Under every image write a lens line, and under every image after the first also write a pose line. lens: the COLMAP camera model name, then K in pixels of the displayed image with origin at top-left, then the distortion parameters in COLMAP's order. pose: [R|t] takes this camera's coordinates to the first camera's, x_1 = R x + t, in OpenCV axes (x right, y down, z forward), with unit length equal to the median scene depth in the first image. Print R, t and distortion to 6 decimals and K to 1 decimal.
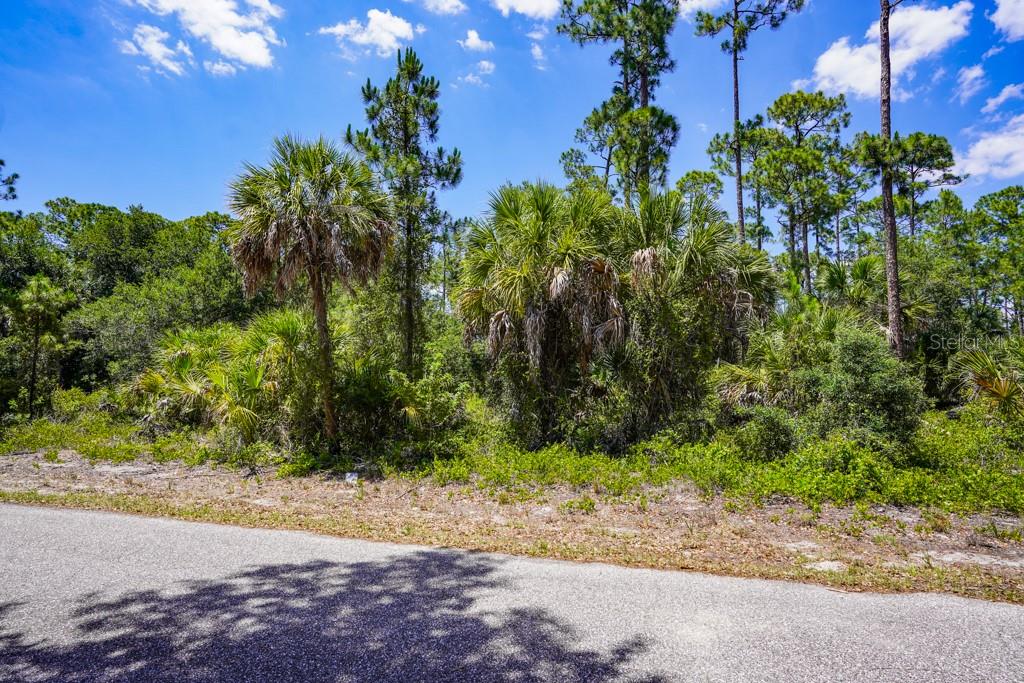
lens RADIAL K [[595.7, 0, 509.0], [0, 595.7, 339.0], [0, 0, 1]] dist [-0.007652, 0.003713]
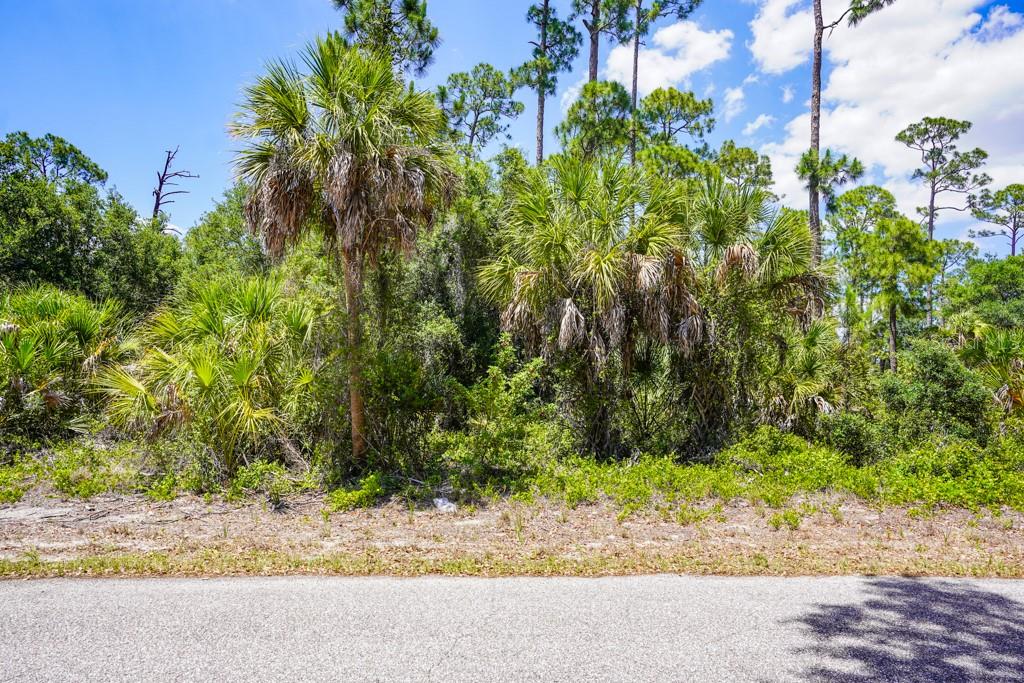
lens RADIAL K [[657.9, 0, 503.0], [0, 657.9, 346.6], [0, 0, 1]] dist [0.024850, 0.007292]
pose [[0.919321, 0.034466, 0.391995, -0.198498], [-0.049725, 0.998347, 0.028839, -0.001135], [-0.390353, -0.046004, 0.919515, 0.067763]]
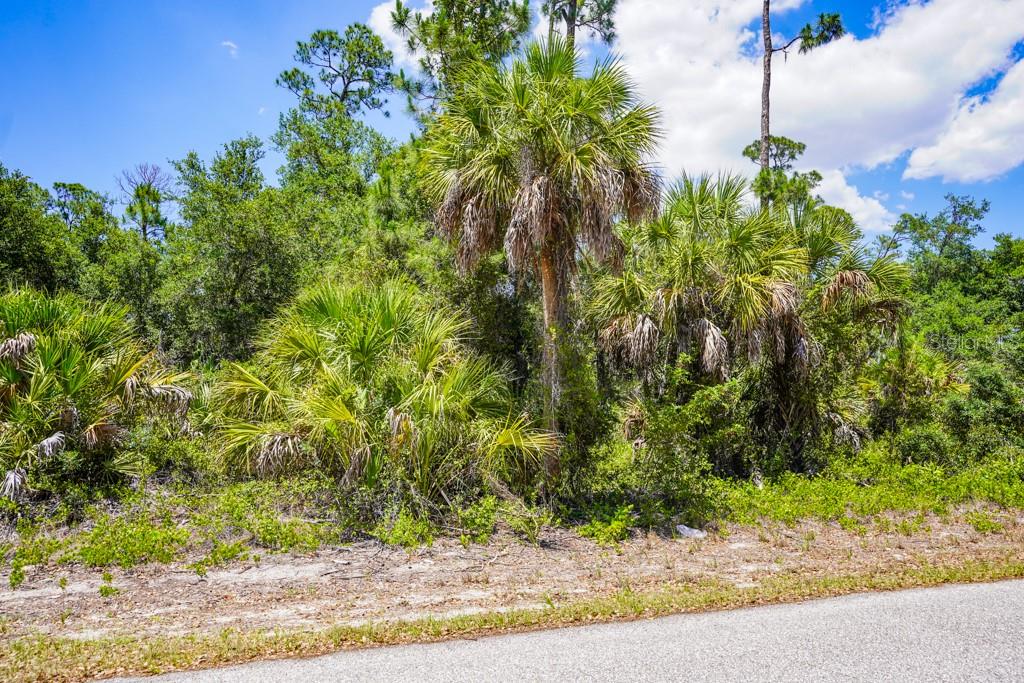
lens RADIAL K [[784.5, 0, 510.0], [0, 784.5, 338.3], [0, 0, 1]] dist [0.023546, -0.002769]
pose [[0.754569, 0.058358, 0.653621, -0.328266], [-0.064333, 0.997818, -0.014821, 0.002664], [-0.653060, -0.030866, 0.756677, 0.118659]]
